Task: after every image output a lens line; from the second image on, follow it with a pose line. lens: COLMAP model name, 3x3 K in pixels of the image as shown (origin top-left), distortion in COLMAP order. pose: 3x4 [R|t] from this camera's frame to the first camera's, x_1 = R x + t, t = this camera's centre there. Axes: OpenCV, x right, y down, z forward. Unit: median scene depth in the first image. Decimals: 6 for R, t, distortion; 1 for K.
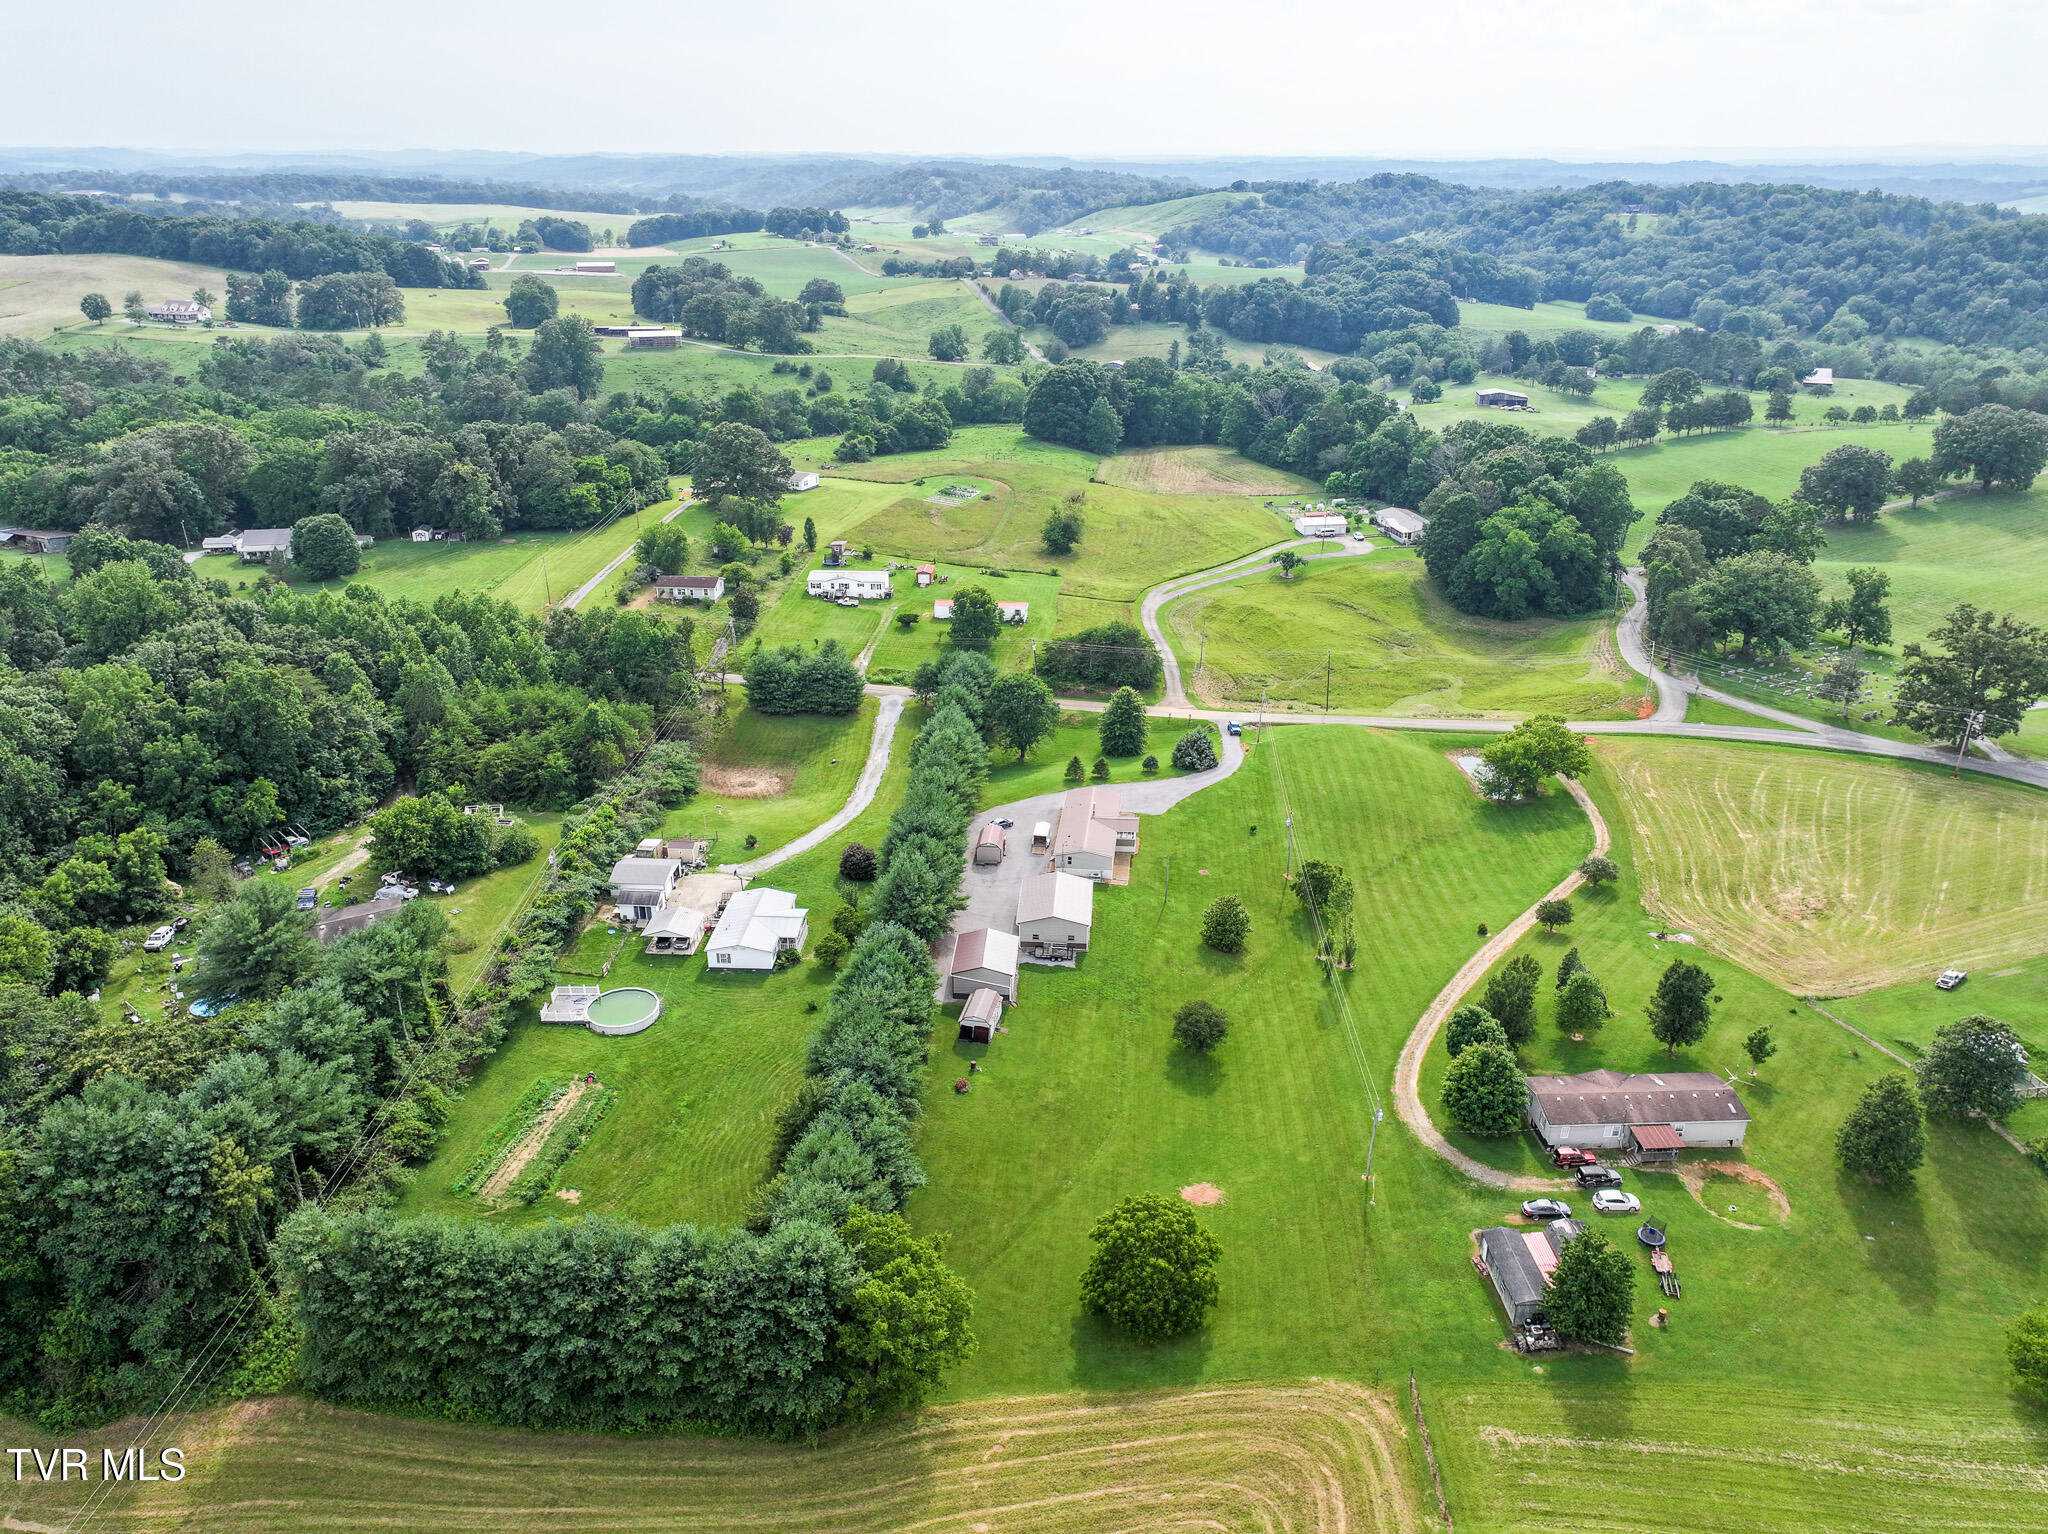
lens RADIAL K [[1438.8, 0, 1033.2], [0, 1438.8, 757.4], [0, 0, 1]] dist [-0.006700, 0.025588]
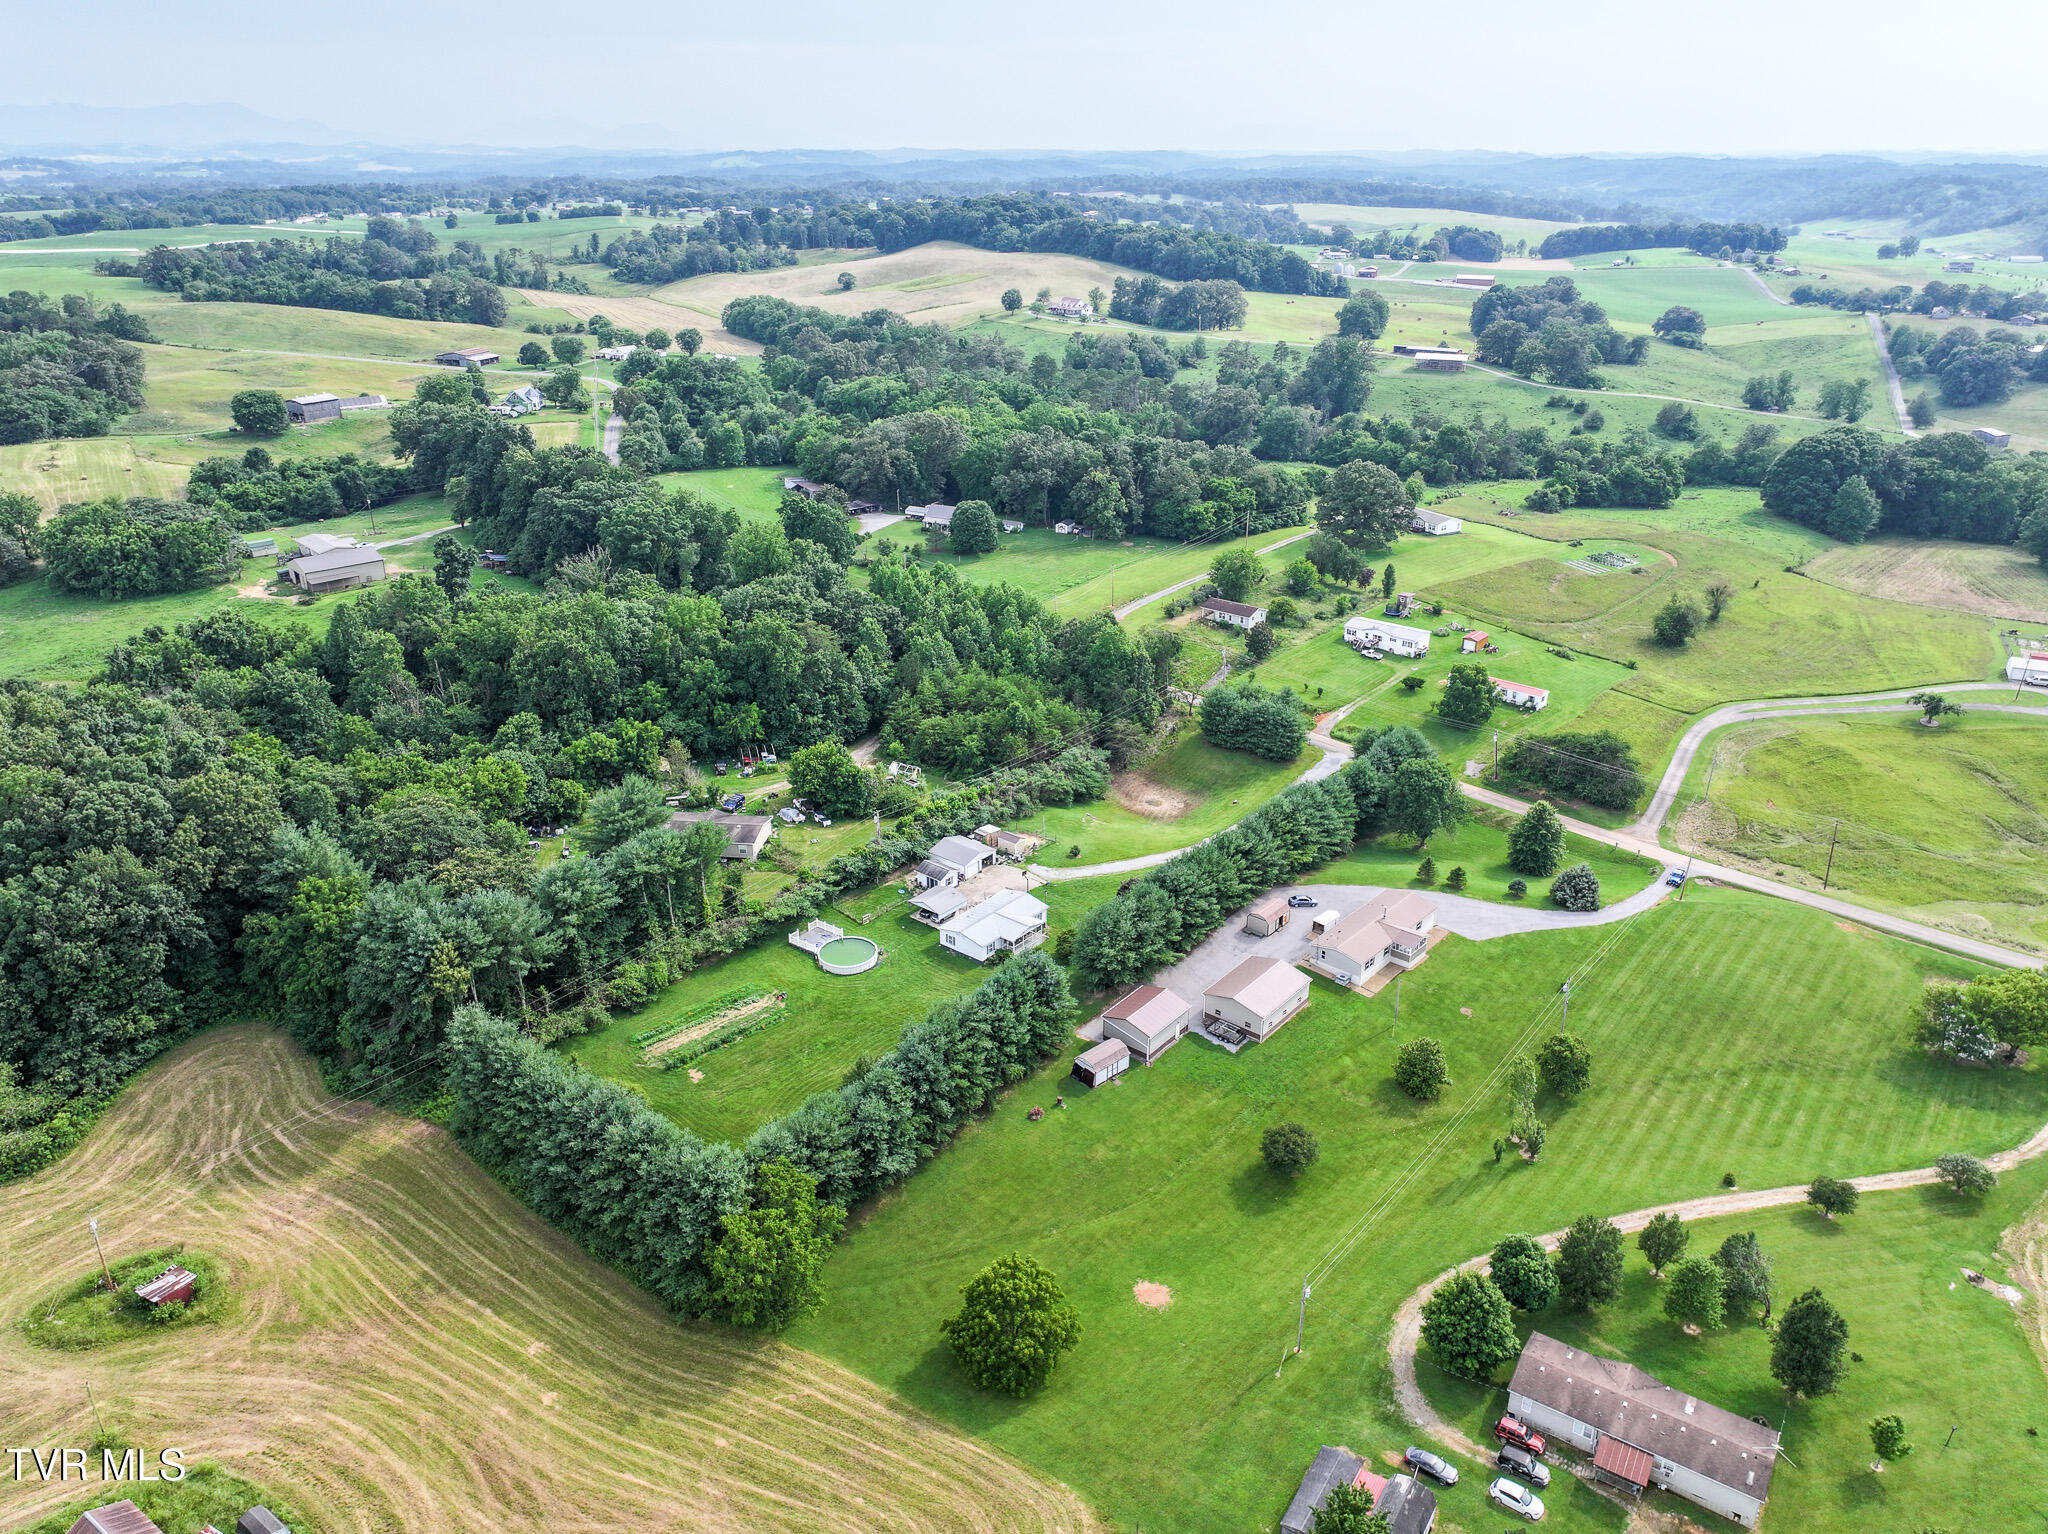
lens RADIAL K [[1438.8, 0, 1033.2], [0, 1438.8, 757.4], [0, 0, 1]] dist [-0.006700, 0.025588]
pose [[0.811155, 0.227461, -0.538785, 0.235204], [-0.227043, 0.971486, 0.068317, -0.052854], [0.538961, 0.066911, 0.839669, 0.035392]]
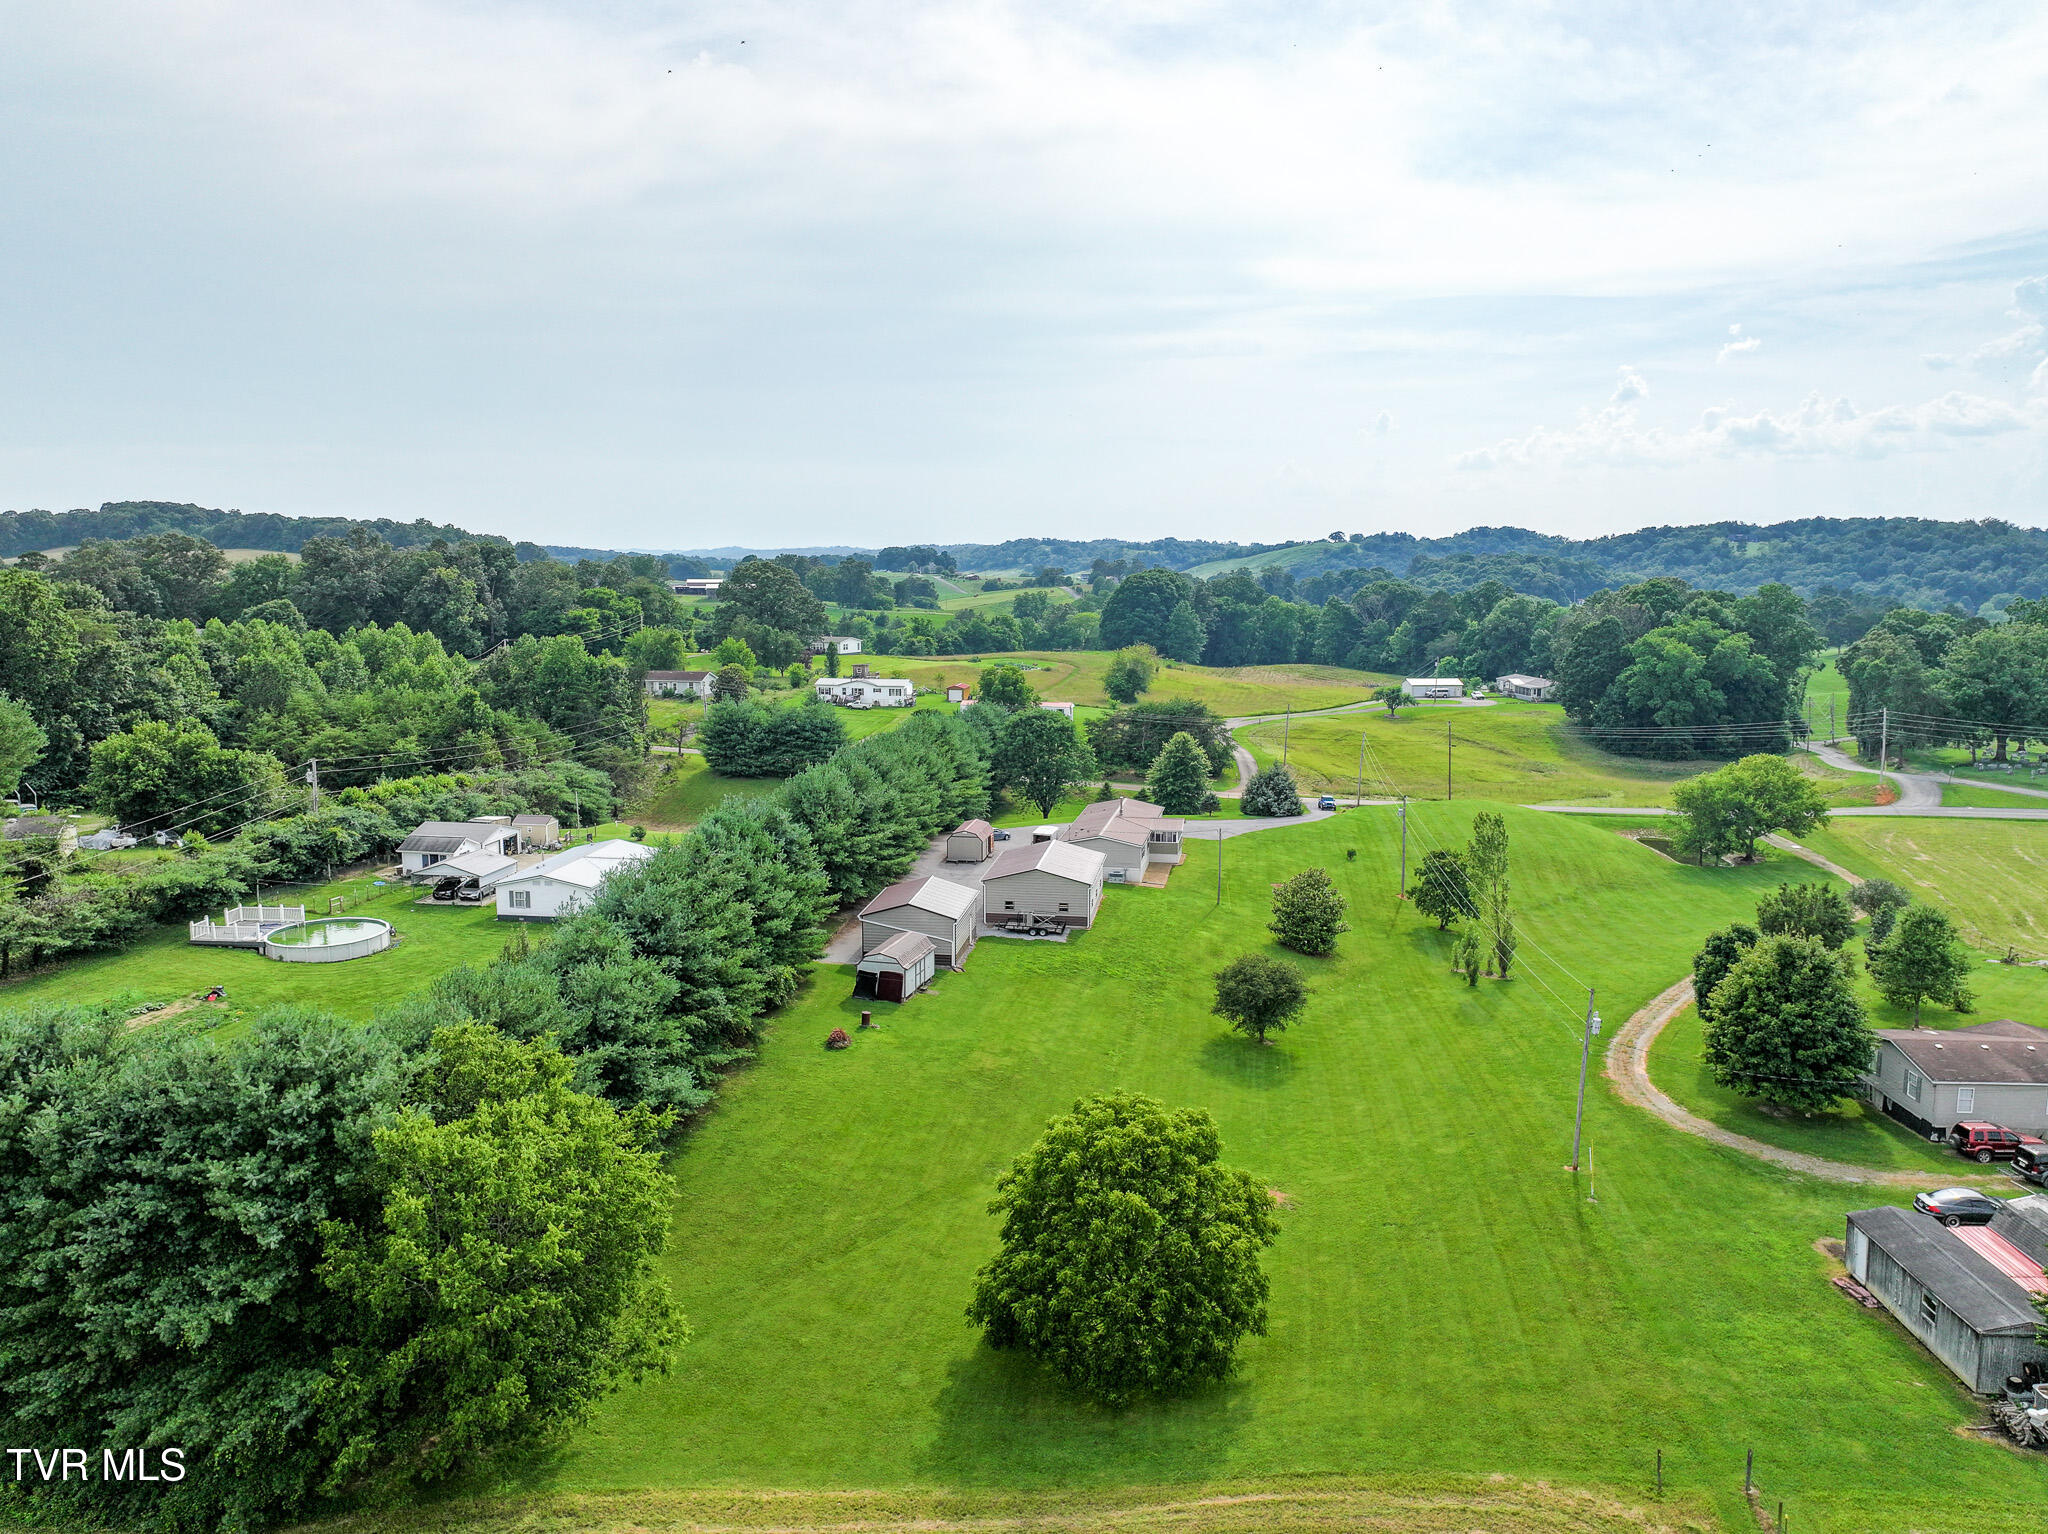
lens RADIAL K [[1438.8, 0, 1033.2], [0, 1438.8, 757.4], [0, 0, 1]] dist [-0.006700, 0.025588]
pose [[0.997063, 0.012609, -0.075547, 0.035326], [-0.031639, 0.966069, -0.256338, 0.131882], [0.069752, 0.257976, 0.963630, 0.208858]]
